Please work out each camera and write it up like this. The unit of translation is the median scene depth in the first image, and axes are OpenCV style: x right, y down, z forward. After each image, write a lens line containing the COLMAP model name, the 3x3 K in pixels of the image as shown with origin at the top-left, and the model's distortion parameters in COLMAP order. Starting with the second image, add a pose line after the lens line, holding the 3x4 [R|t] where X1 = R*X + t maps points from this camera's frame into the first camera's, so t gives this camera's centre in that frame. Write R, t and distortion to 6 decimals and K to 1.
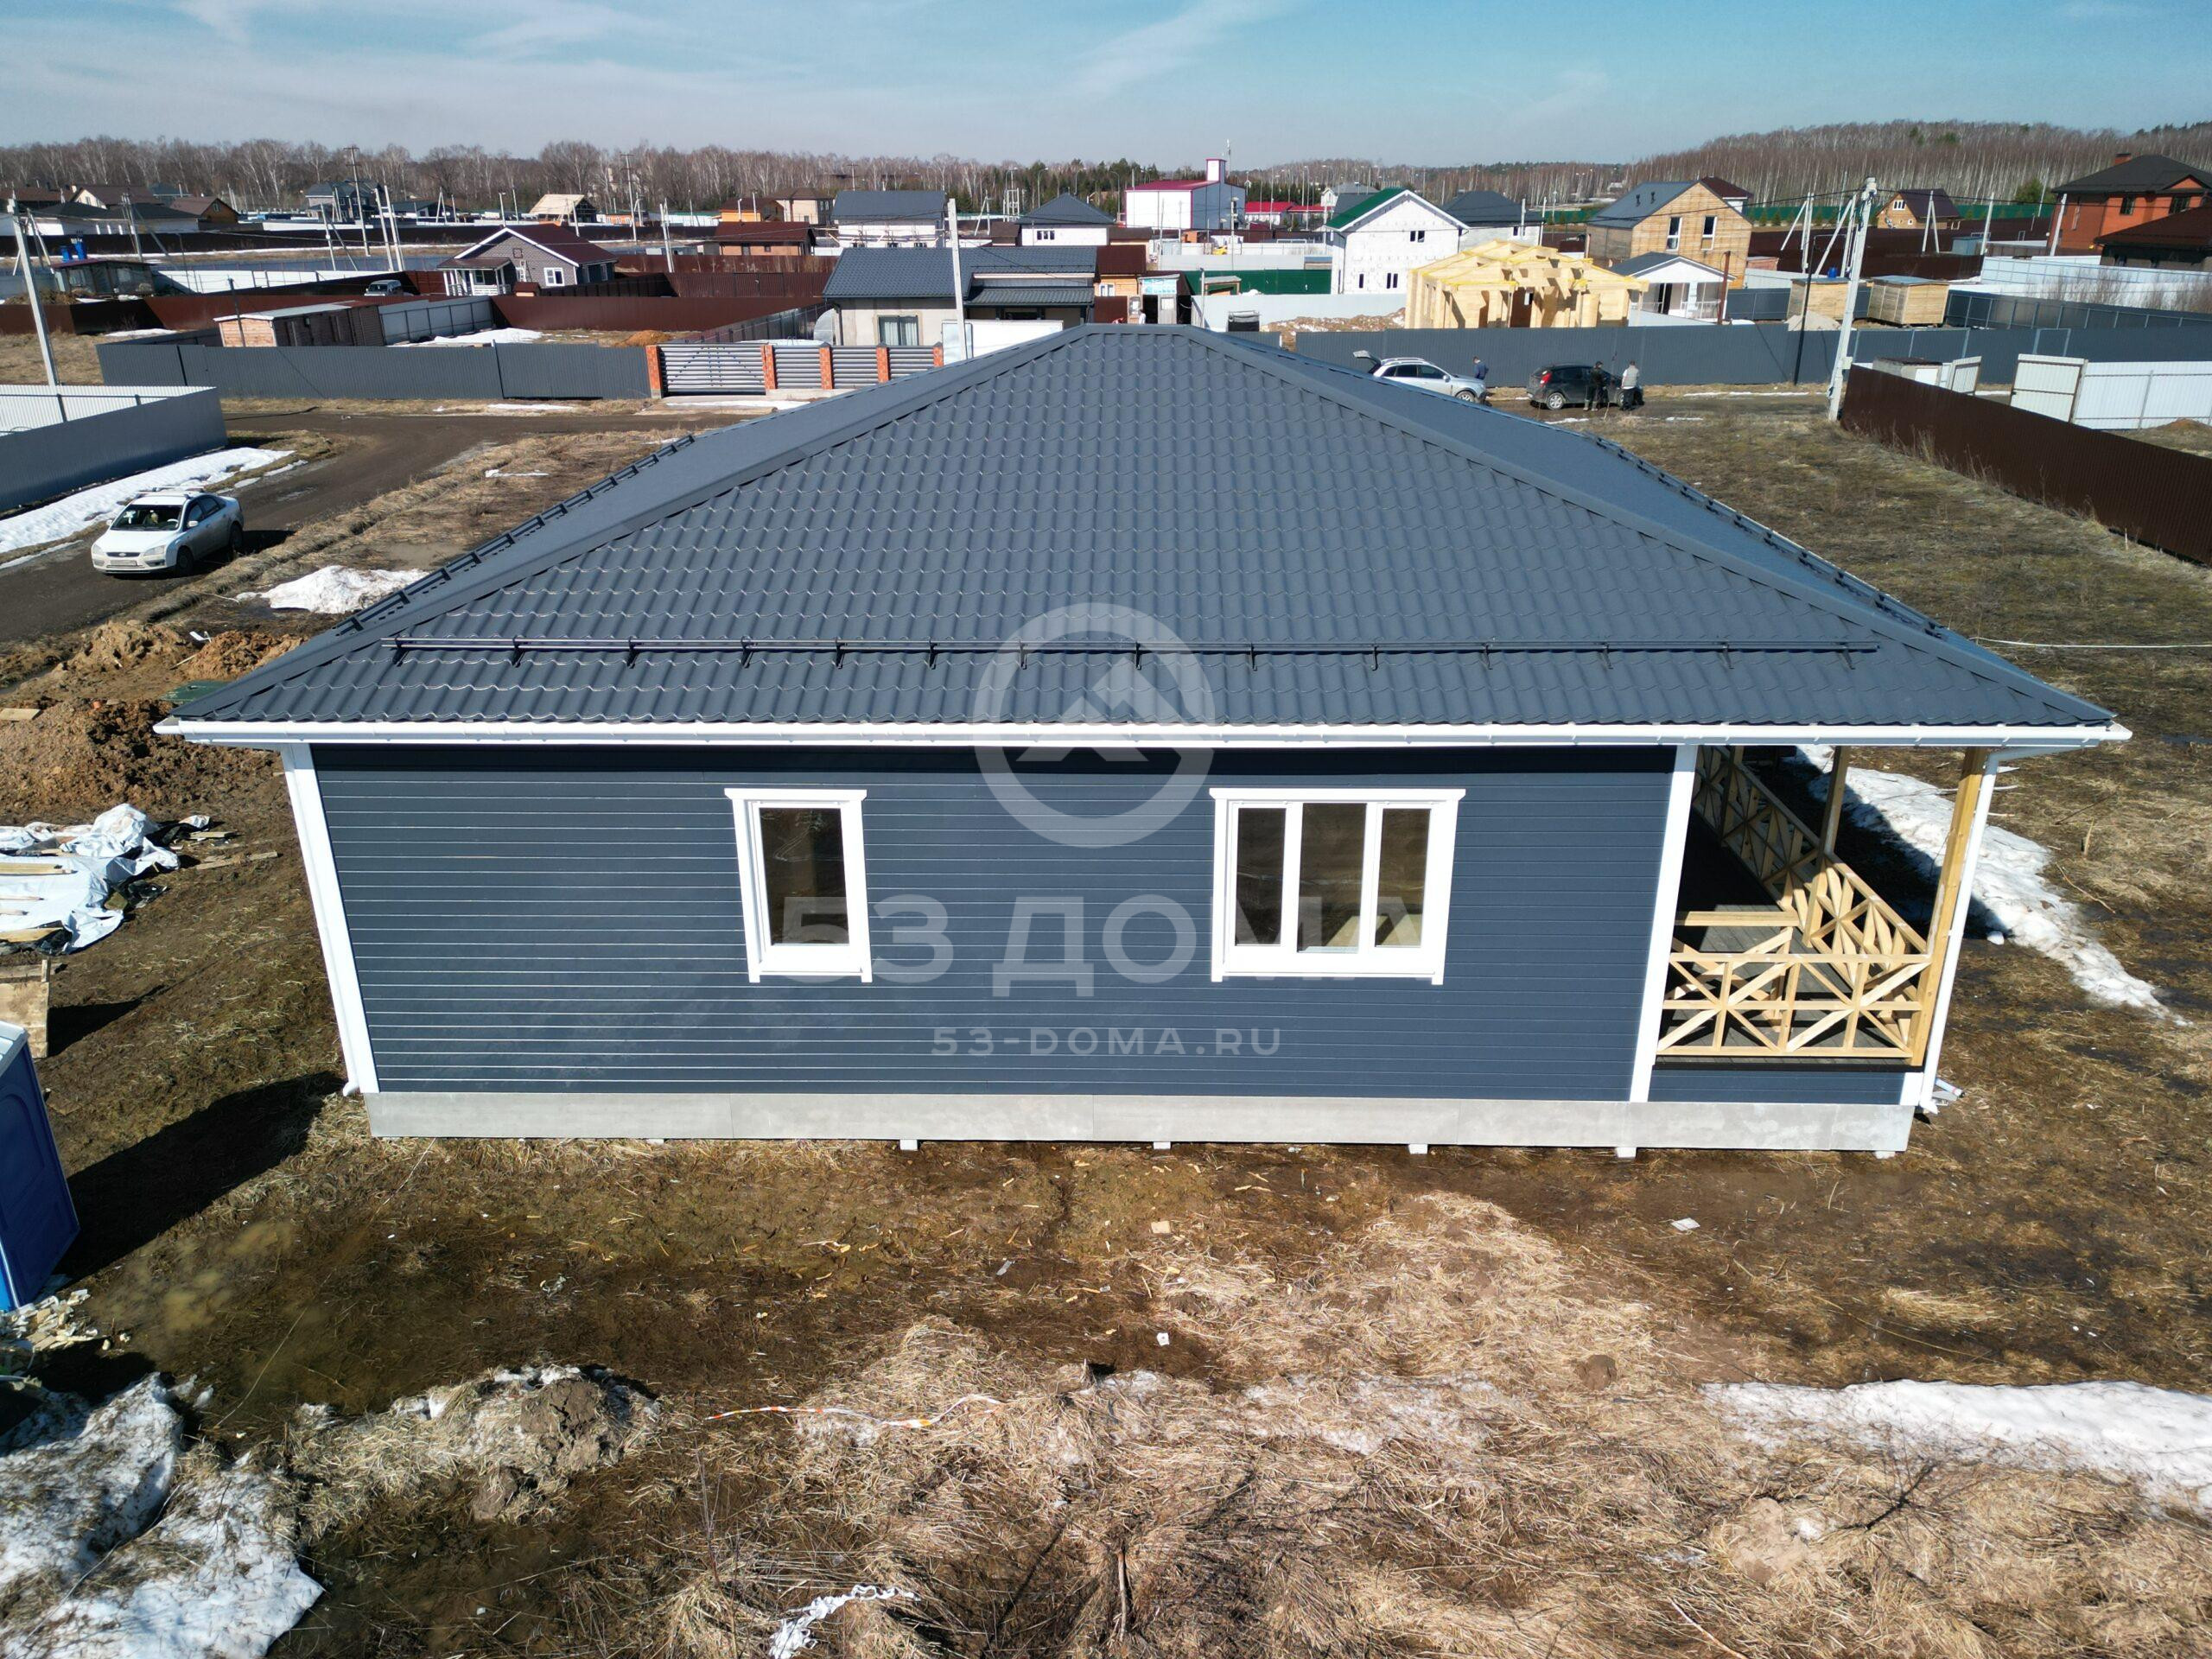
lens RADIAL K [[1603.8, 0, 1112.7], [0, 1603.8, 832.0], [0, 0, 1]] dist [0.077614, -0.071178]
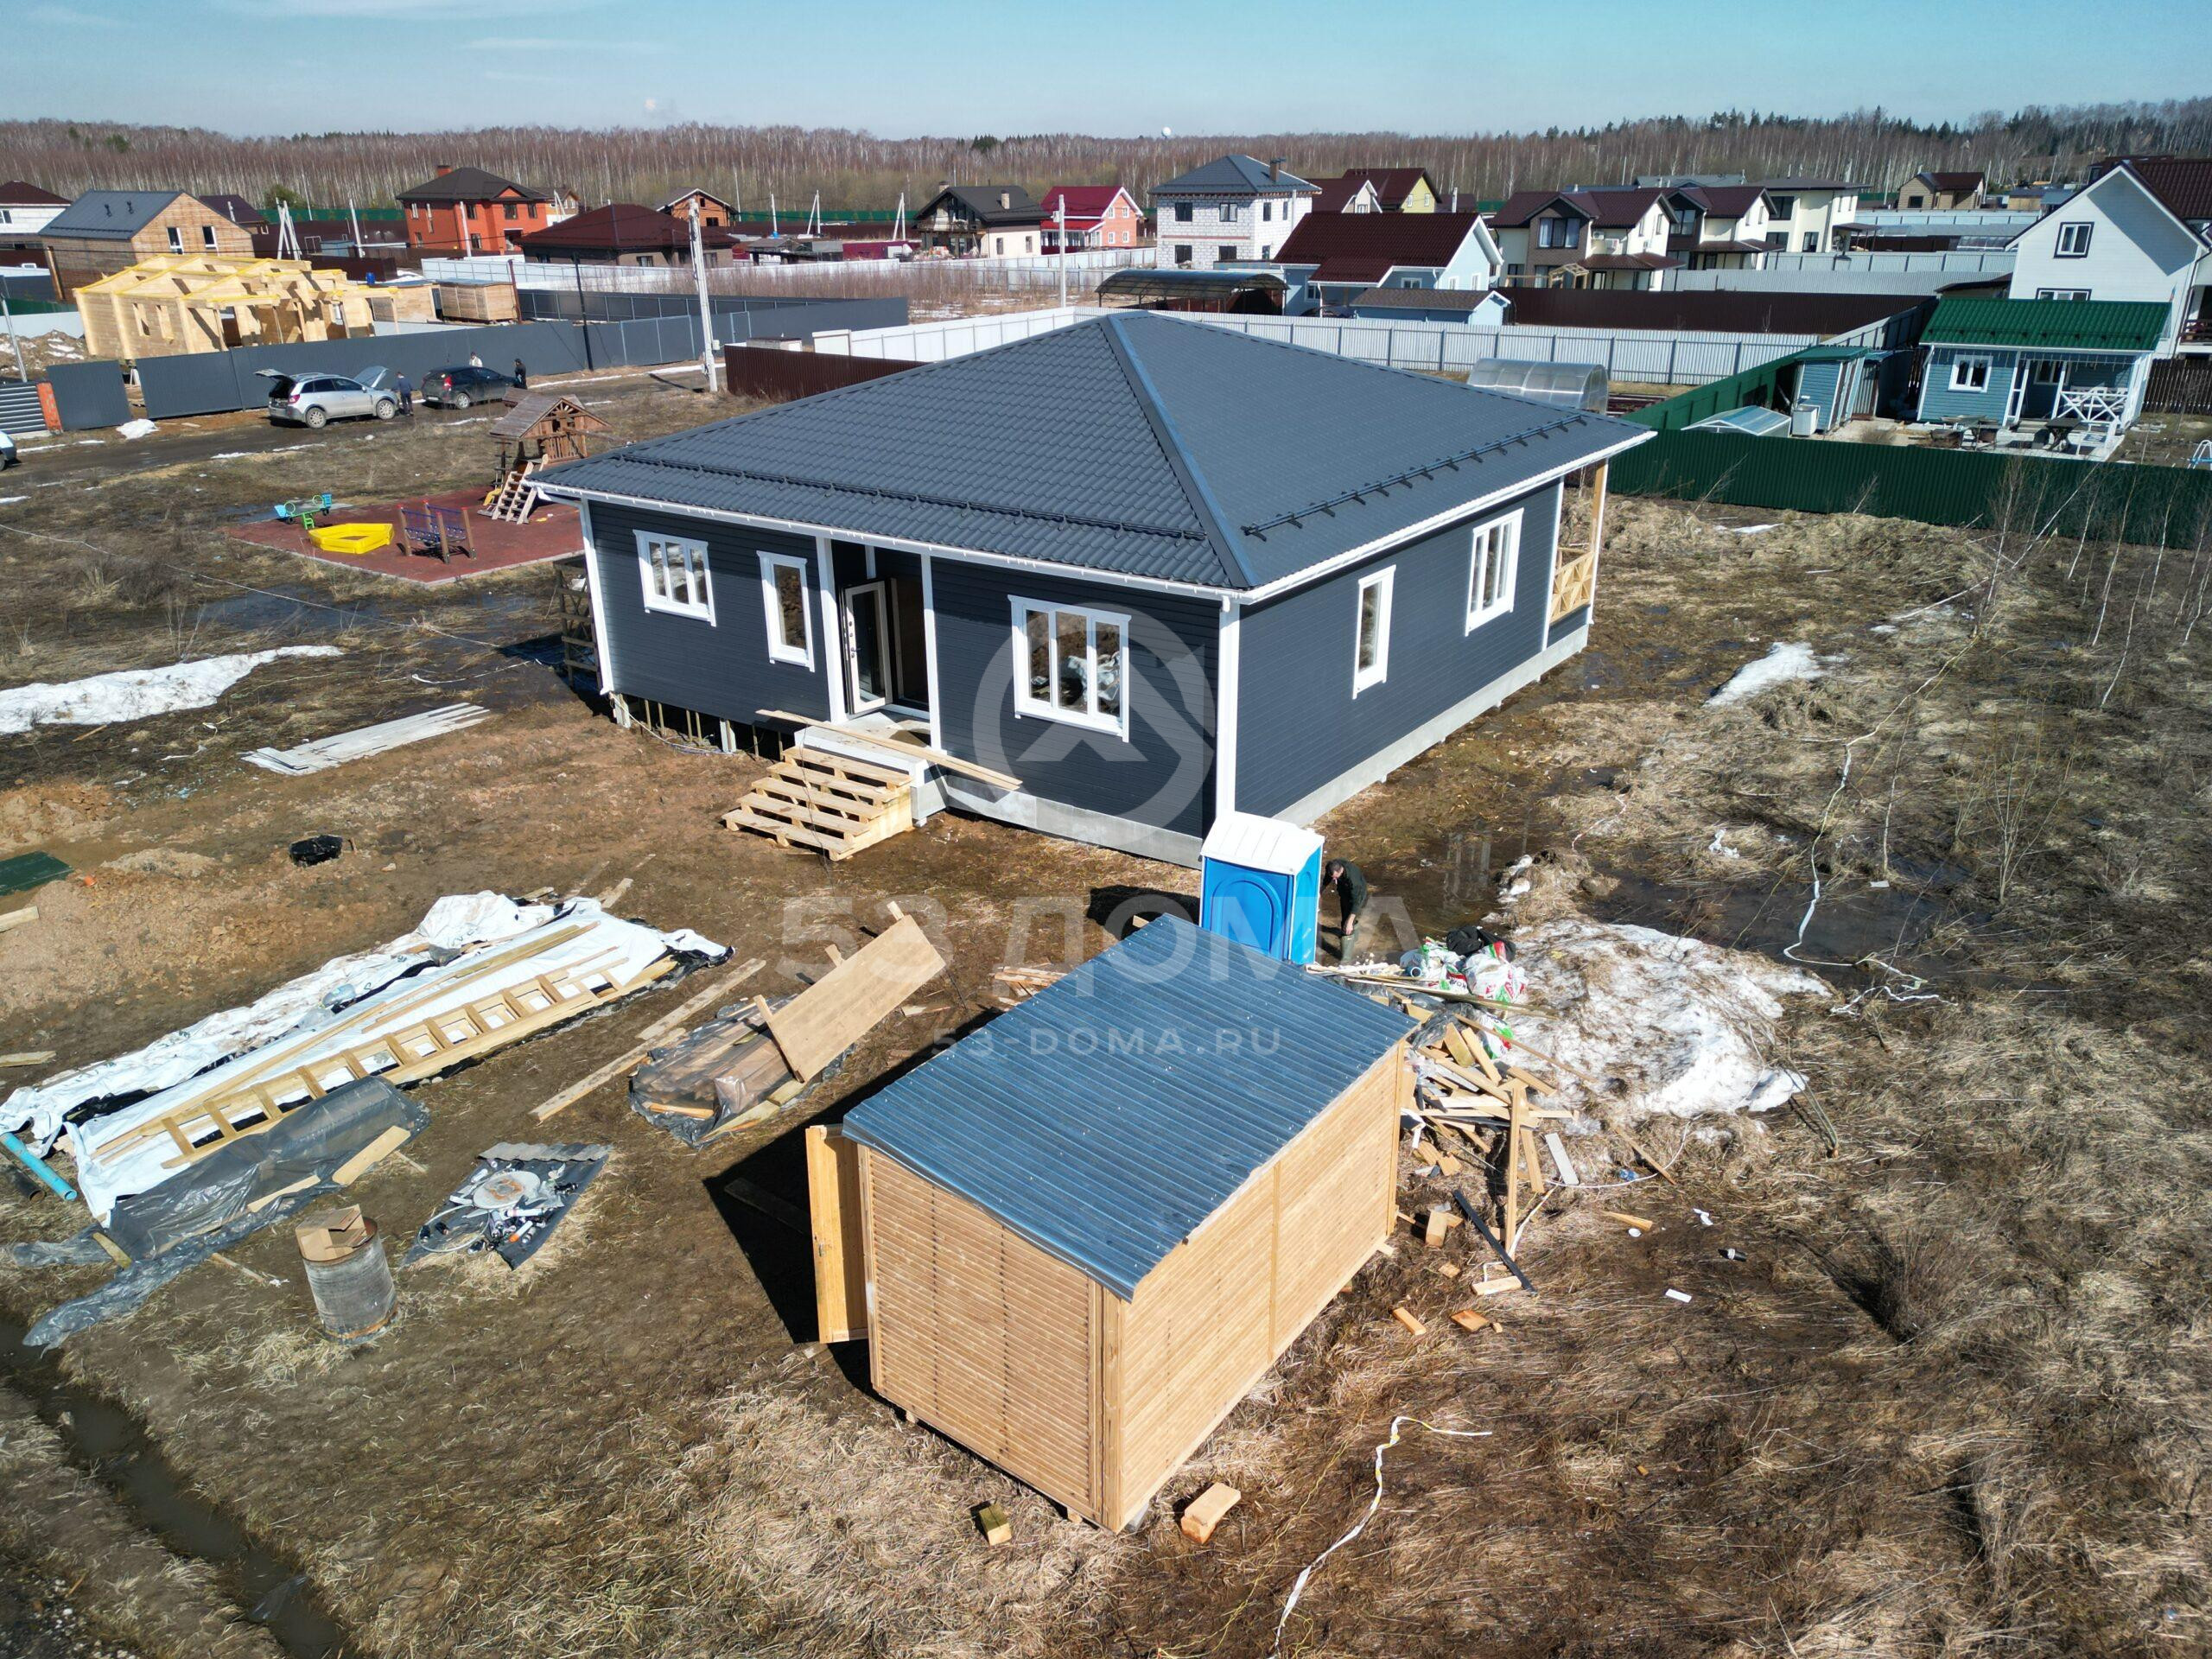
lens RADIAL K [[1603.8, 0, 1112.7], [0, 1603.8, 832.0], [0, 0, 1]] dist [0.077614, -0.071178]
pose [[0.554937, -0.314714, 0.770065, -0.466889], [0.315535, 0.936136, 0.155198, -0.032056], [-0.769729, 0.156858, 0.618799, 0.045954]]
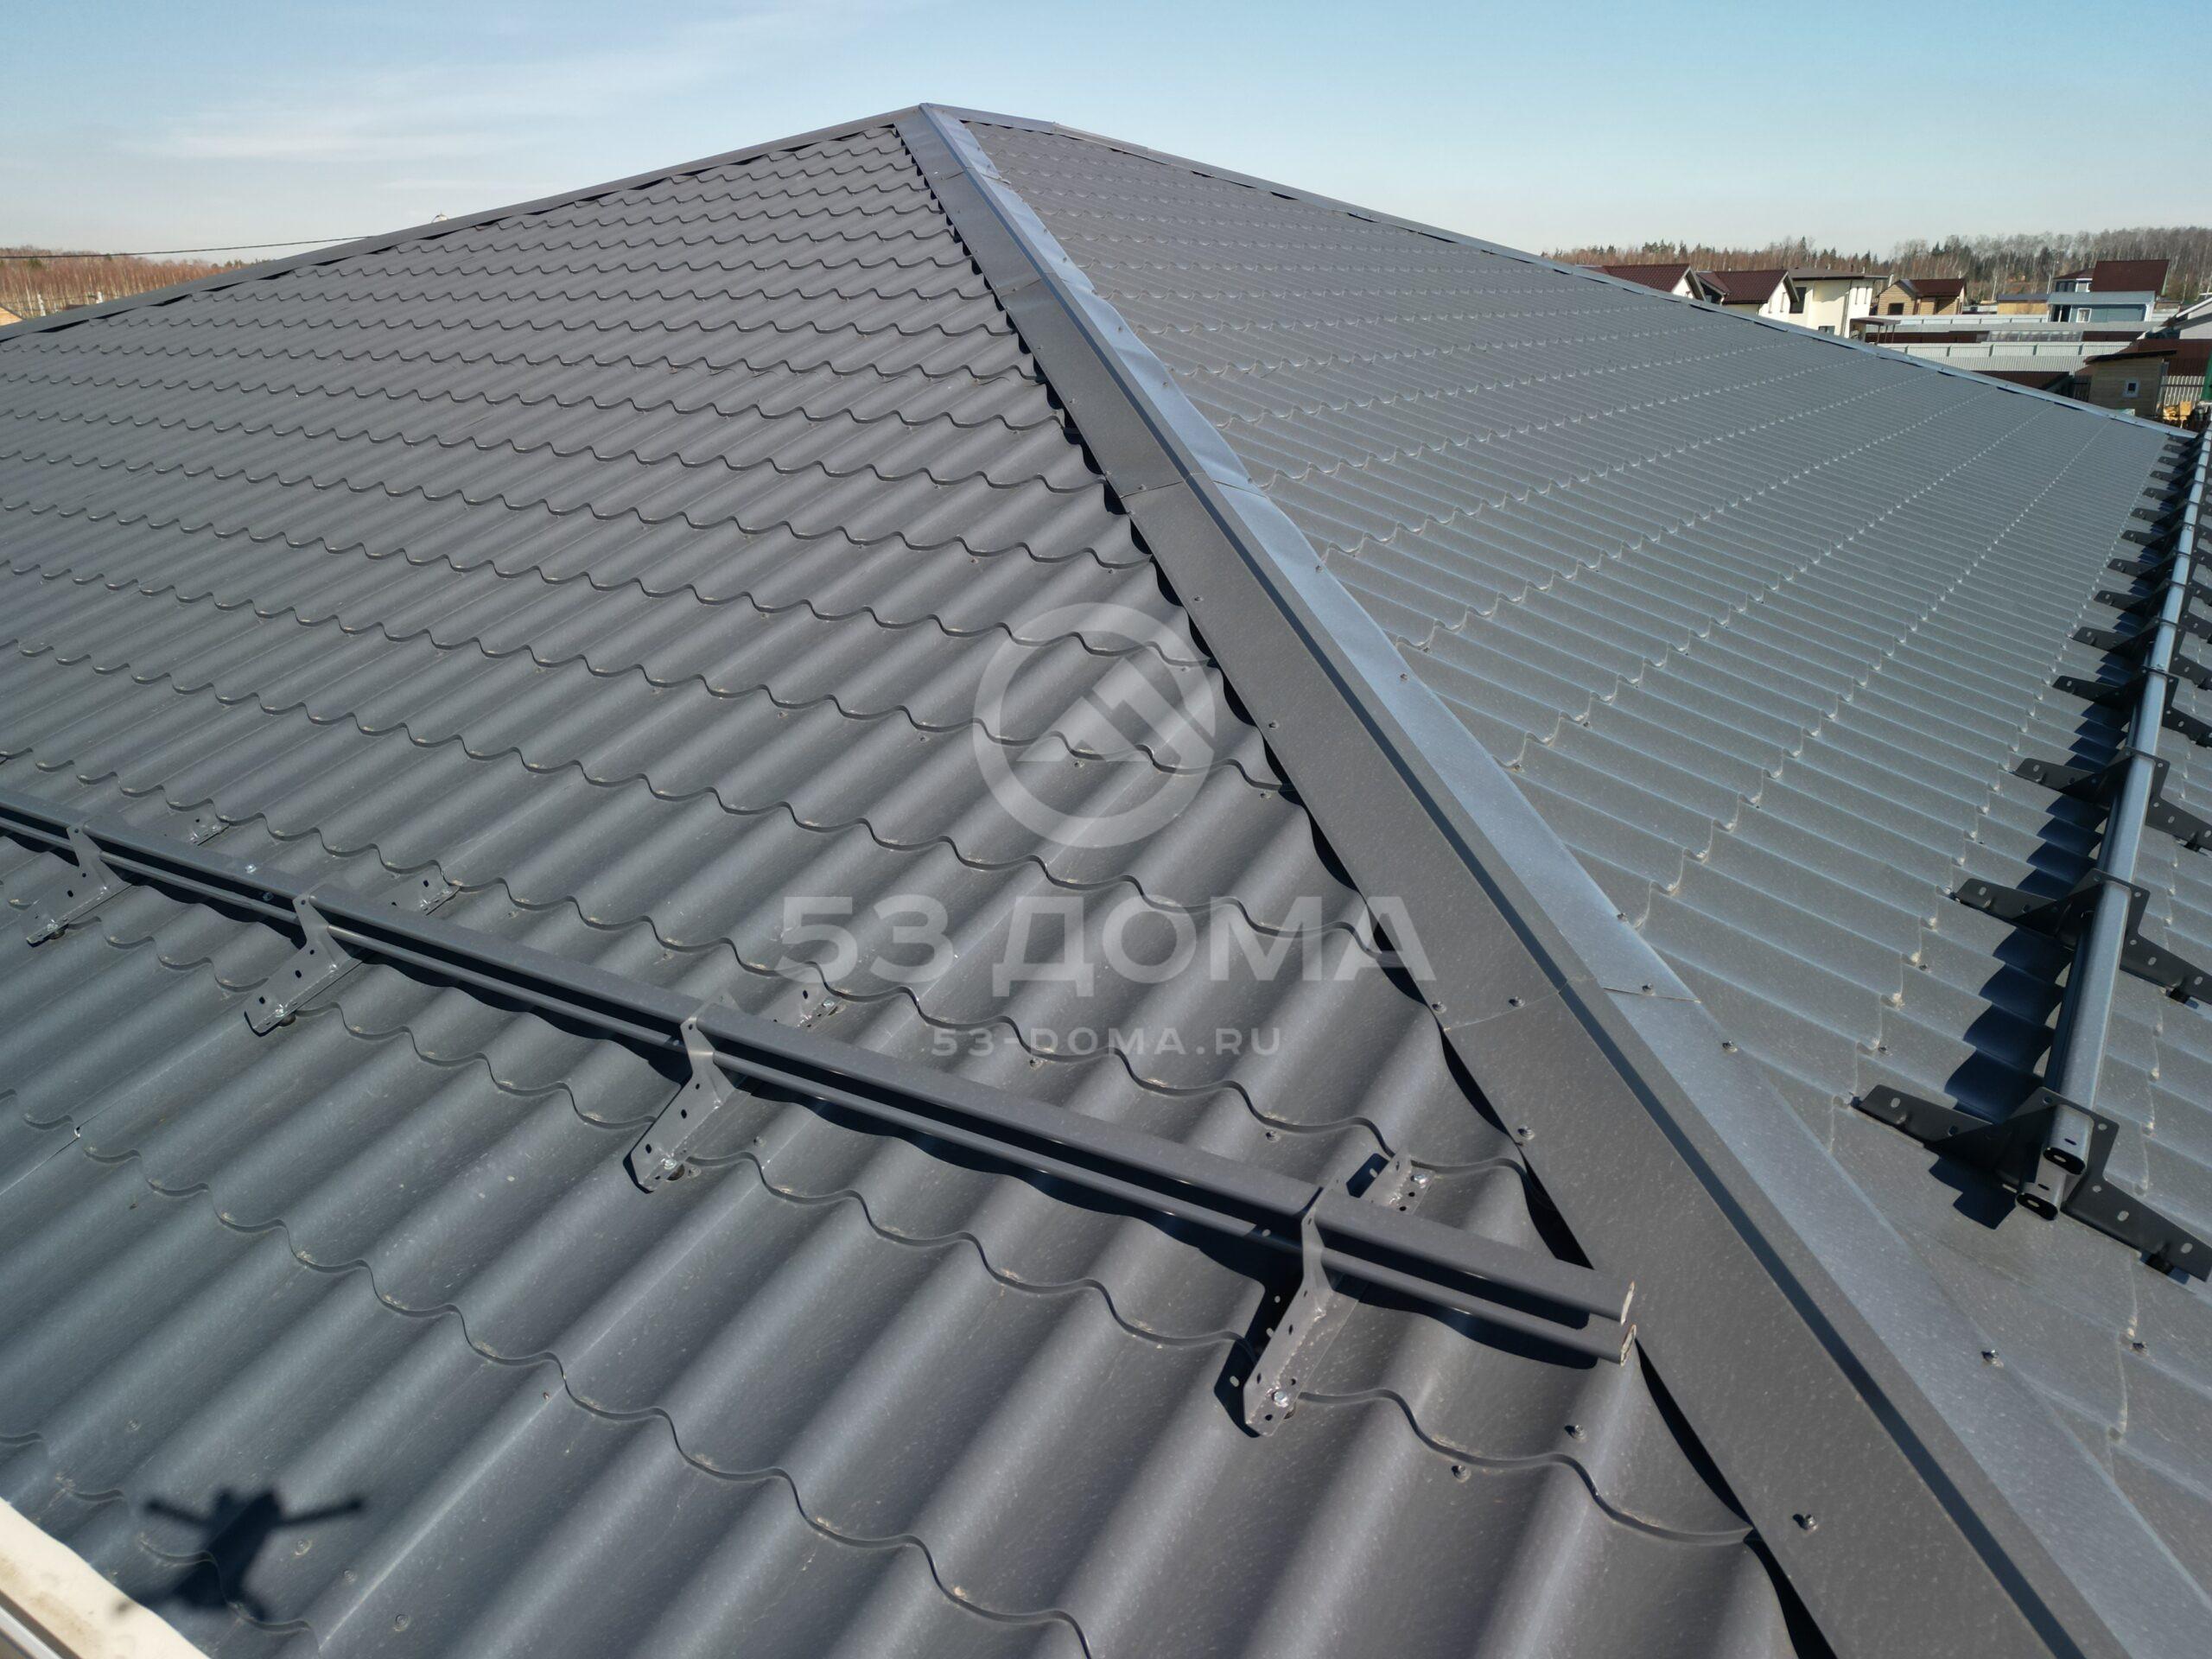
lens RADIAL K [[1603.8, 0, 1112.7], [0, 1603.8, 832.0], [0, 0, 1]] dist [0.077614, -0.071178]
pose [[0.527729, -0.264396, 0.807215, -0.158795], [0.321838, 0.941705, 0.098040, -0.047499], [-0.786080, 0.208053, 0.582058, 0.246749]]
